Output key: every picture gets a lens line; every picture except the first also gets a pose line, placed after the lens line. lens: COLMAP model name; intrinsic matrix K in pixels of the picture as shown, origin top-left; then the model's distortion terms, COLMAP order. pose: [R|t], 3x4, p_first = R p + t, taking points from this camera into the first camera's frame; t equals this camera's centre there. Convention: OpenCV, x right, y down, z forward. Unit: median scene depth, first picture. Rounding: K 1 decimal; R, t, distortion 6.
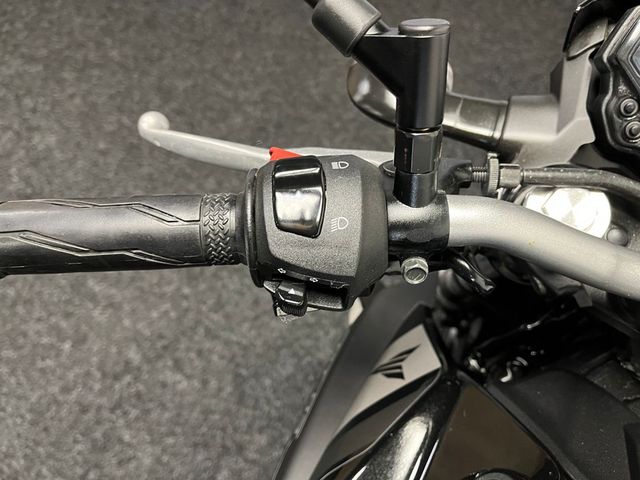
lens RADIAL K [[486.7, 0, 325.8], [0, 486.7, 239.1], [0, 0, 1]] dist [0.056545, -0.092998]
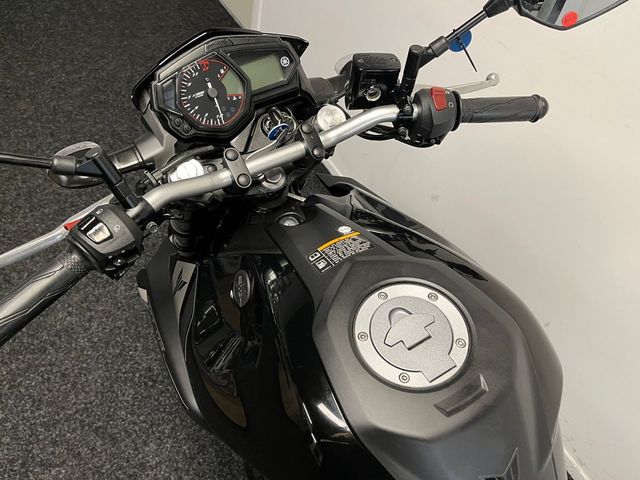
lens RADIAL K [[486.7, 0, 325.8], [0, 486.7, 239.1], [0, 0, 1]] dist [0.056545, -0.092998]
pose [[0.635232, -0.622222, 0.457515, -0.372533], [0.607186, 0.768442, 0.202043, 0.121336], [-0.477290, 0.149453, 0.865944, -1.350112]]
